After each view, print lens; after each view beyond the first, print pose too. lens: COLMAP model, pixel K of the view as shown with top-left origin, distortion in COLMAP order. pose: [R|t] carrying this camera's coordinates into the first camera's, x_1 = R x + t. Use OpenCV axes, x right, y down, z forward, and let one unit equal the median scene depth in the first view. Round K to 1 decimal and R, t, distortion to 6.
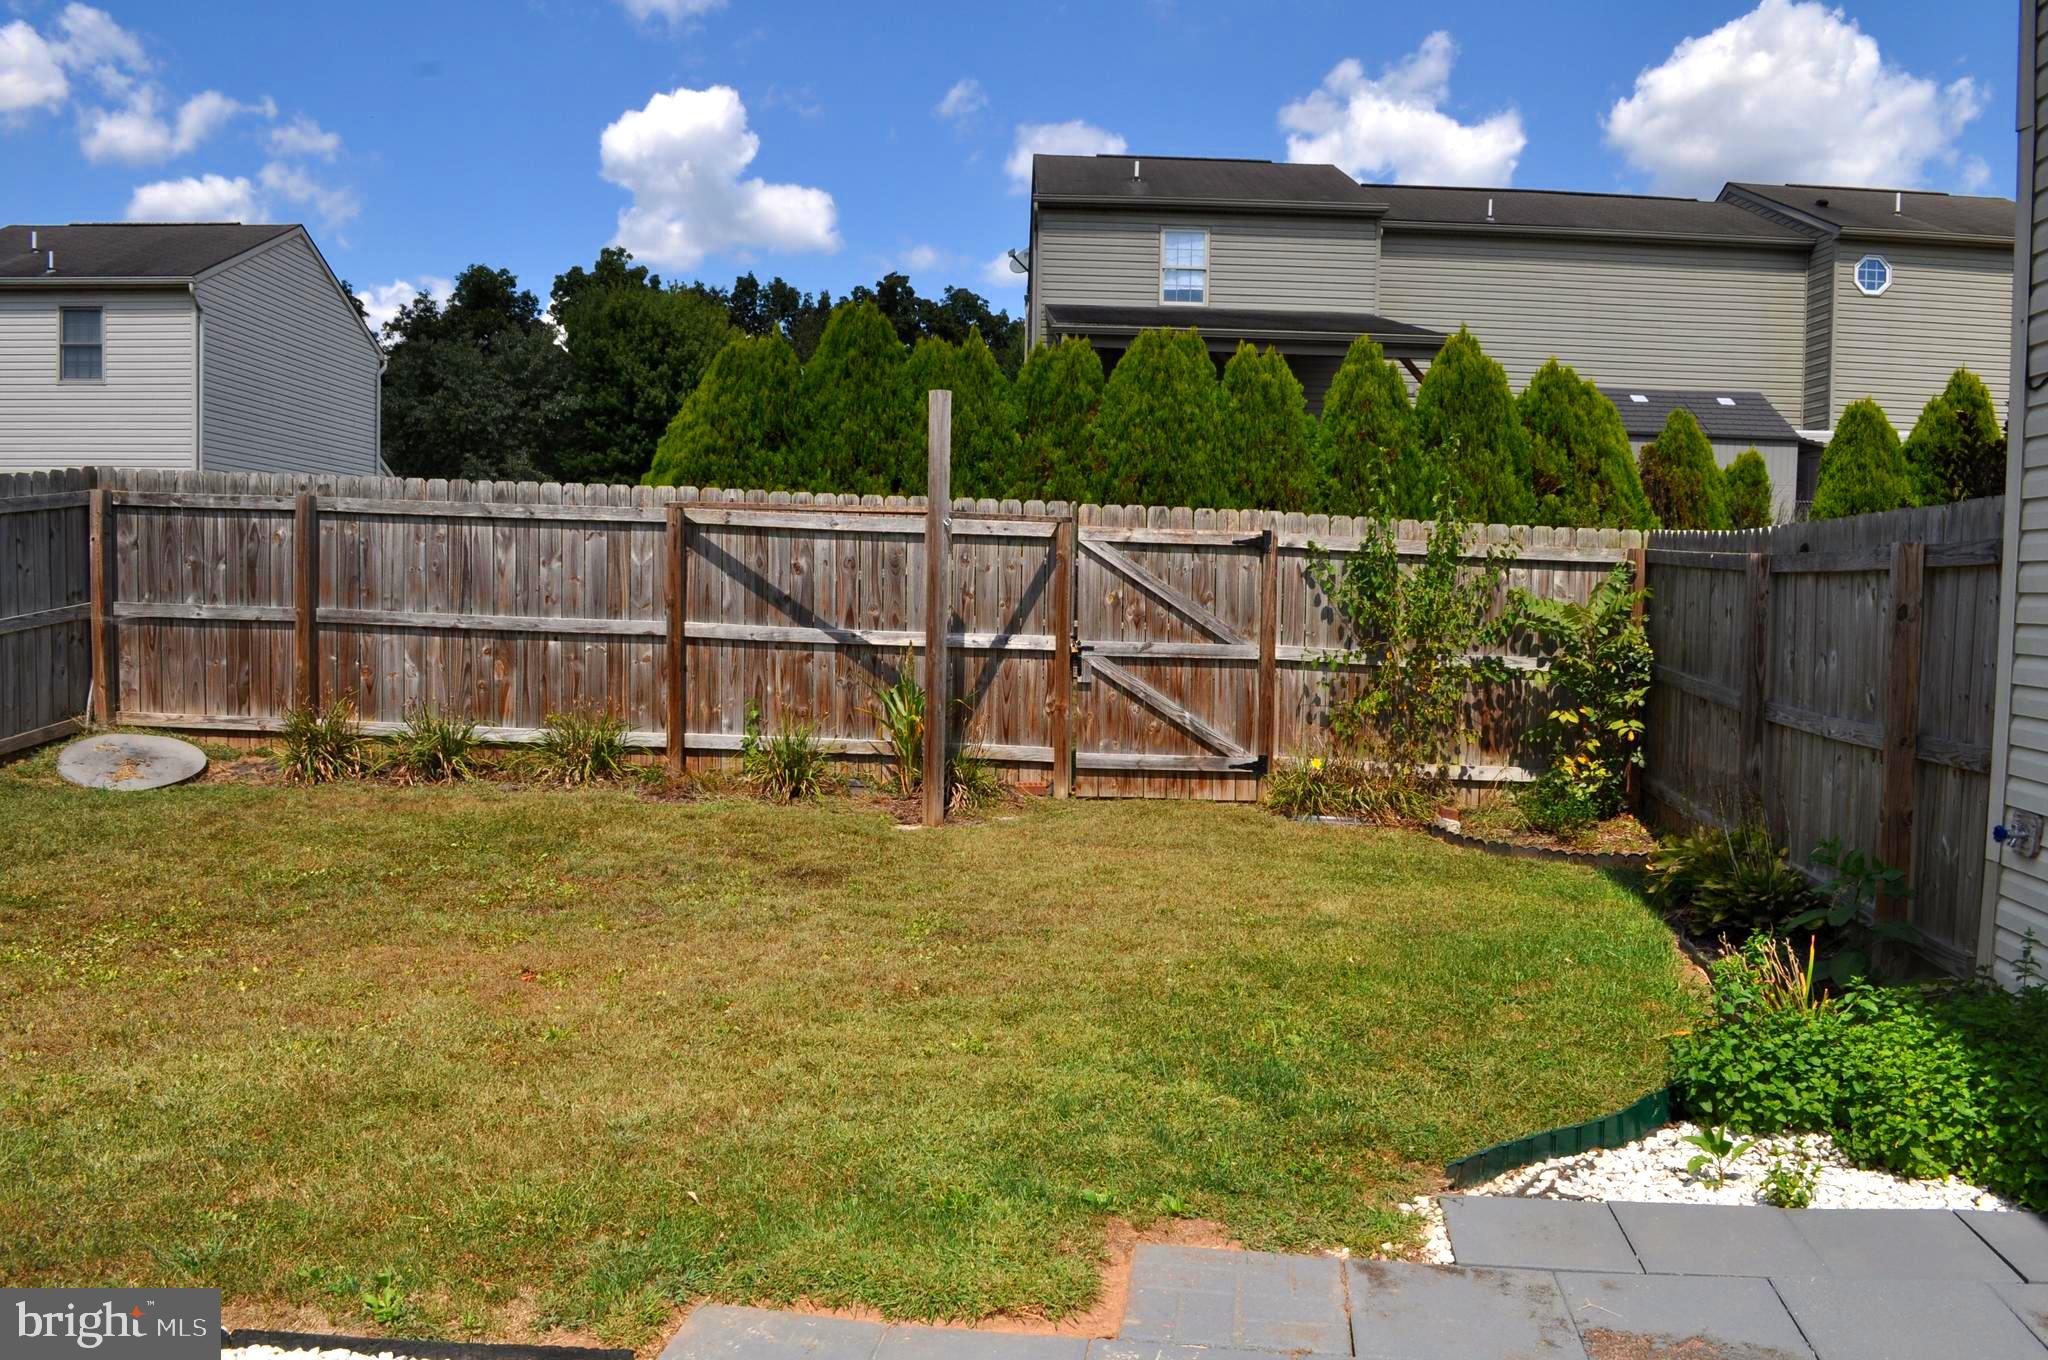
lens RADIAL K [[1612.8, 0, 1044.1], [0, 1612.8, 687.3], [0, 0, 1]] dist [-0.087720, 0.015551]
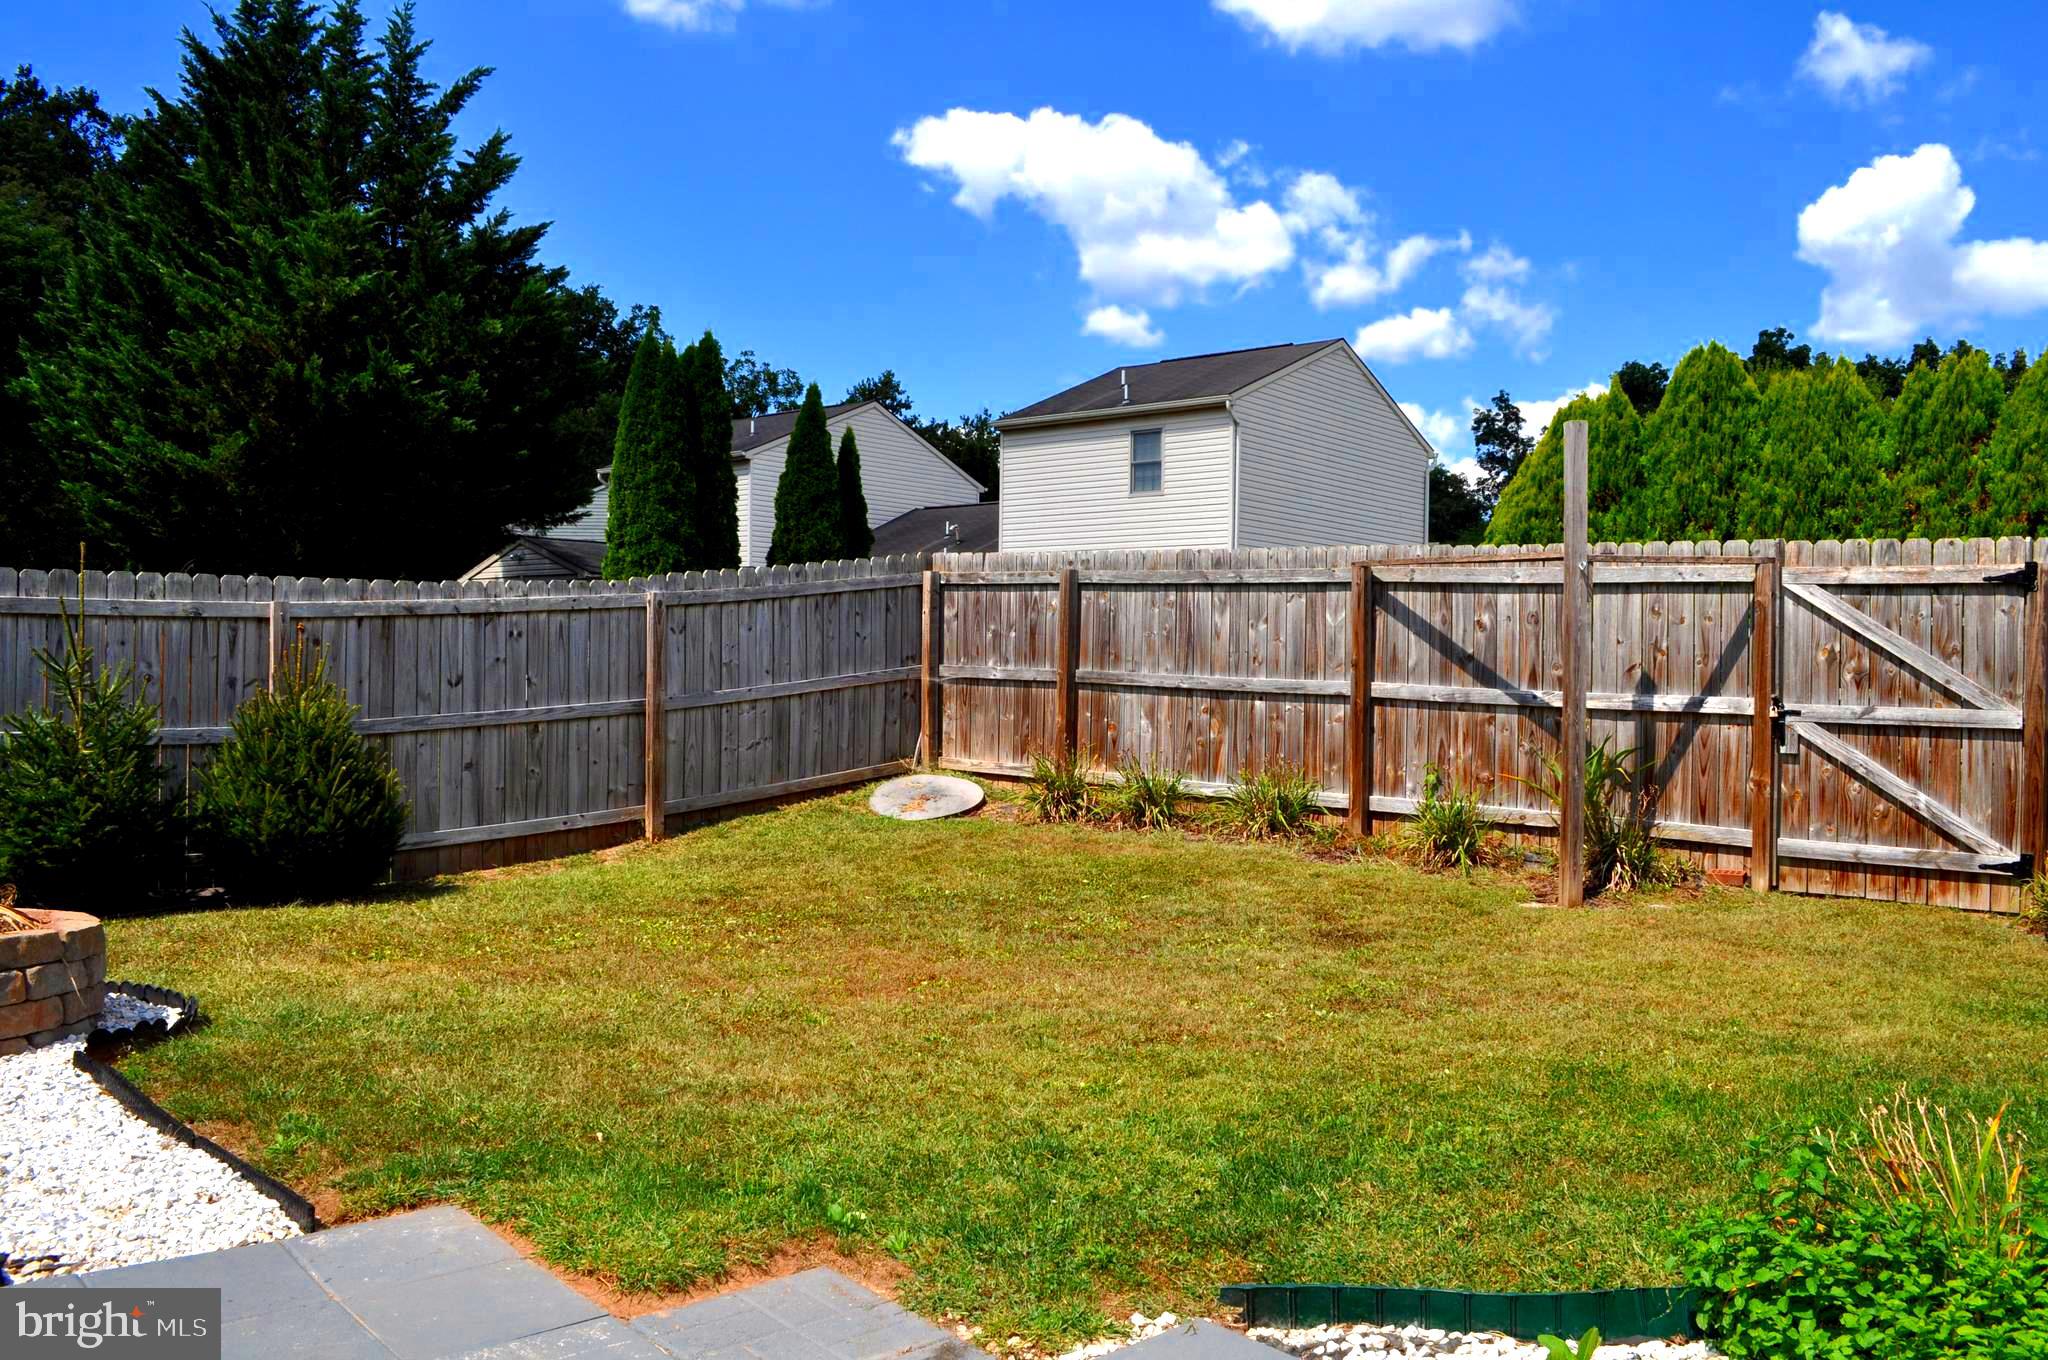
lens RADIAL K [[1612.8, 0, 1041.6], [0, 1612.8, 692.8], [0, 0, 1]] dist [-0.087720, 0.015551]
pose [[0.754227, 0.002388, -0.656610, 0.270178], [-0.040616, 0.998248, -0.043024, 0.016407], [0.655357, 0.059118, 0.753002, 0.126129]]
